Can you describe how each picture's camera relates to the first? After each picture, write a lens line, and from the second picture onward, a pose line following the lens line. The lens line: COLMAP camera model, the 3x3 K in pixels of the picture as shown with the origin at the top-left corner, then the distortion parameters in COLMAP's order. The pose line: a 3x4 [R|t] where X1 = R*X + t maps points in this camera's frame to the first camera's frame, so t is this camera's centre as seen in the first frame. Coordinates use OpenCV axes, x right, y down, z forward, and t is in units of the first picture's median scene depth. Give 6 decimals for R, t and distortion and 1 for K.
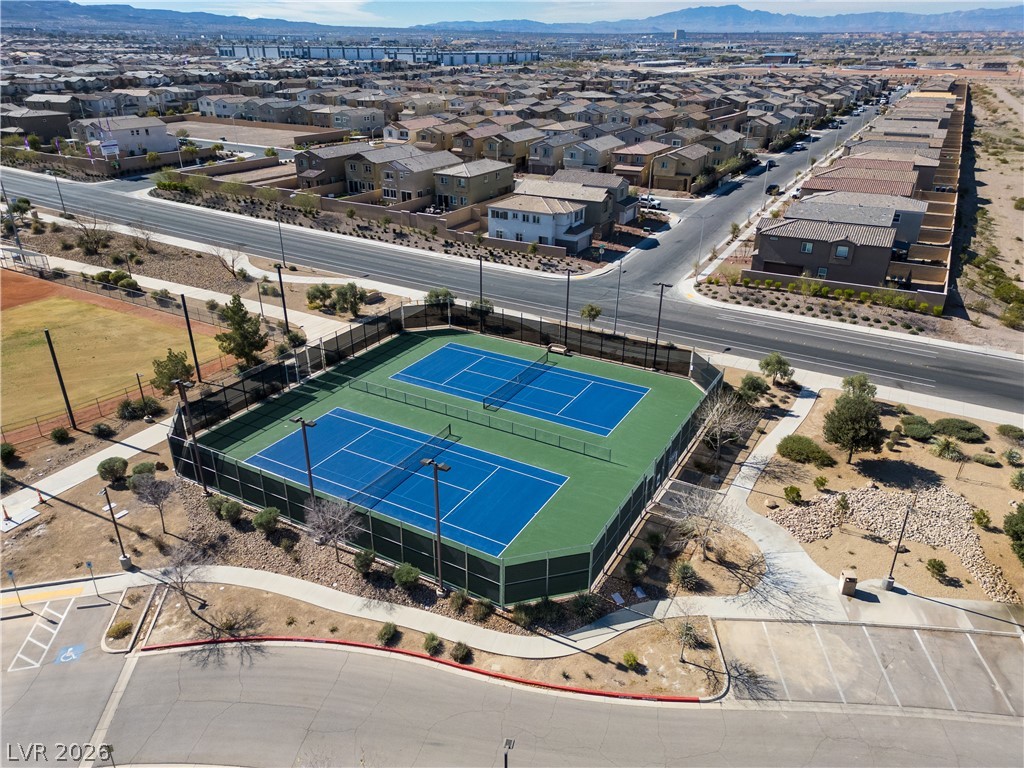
lens RADIAL K [[715.1, 0, 512.0], [0, 715.1, 384.0], [0, 0, 1]] dist [0.058464, -0.048753]
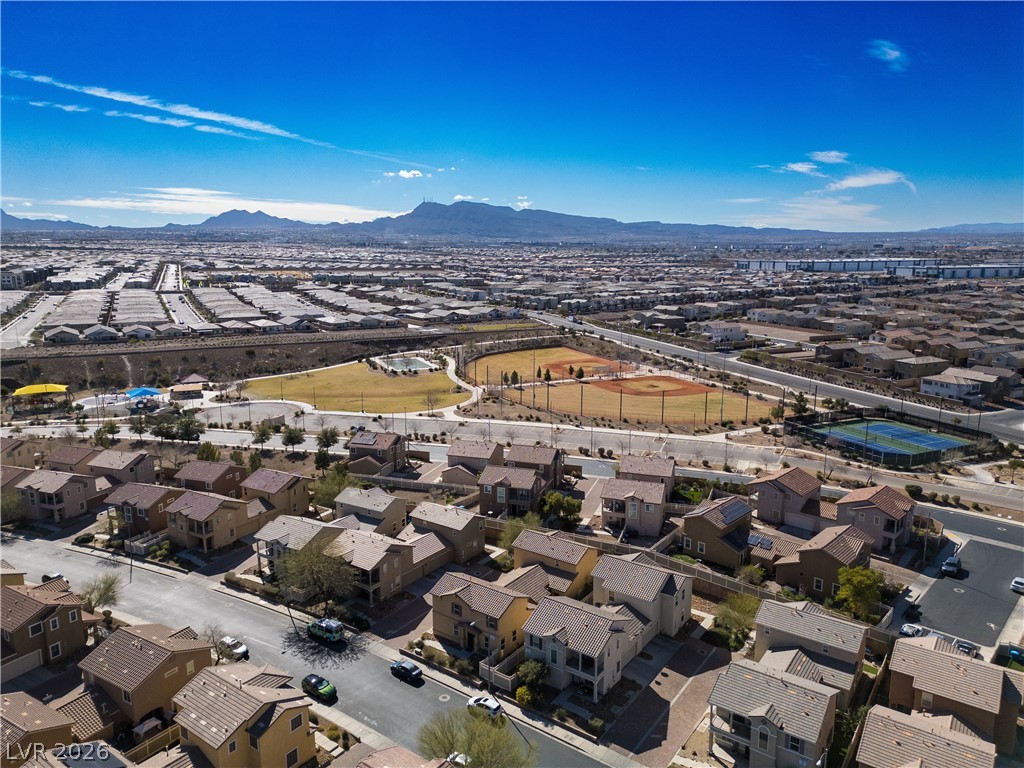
lens RADIAL K [[742.3, 0, 512.0], [0, 742.3, 384.0], [0, 0, 1]] dist [0.097820, -0.106507]
pose [[0.817197, 0.104669, -0.566775, 0.231397], [-0.244626, 0.953392, -0.176642, 0.416096], [0.521870, 0.282999, 0.804713, -1.270091]]
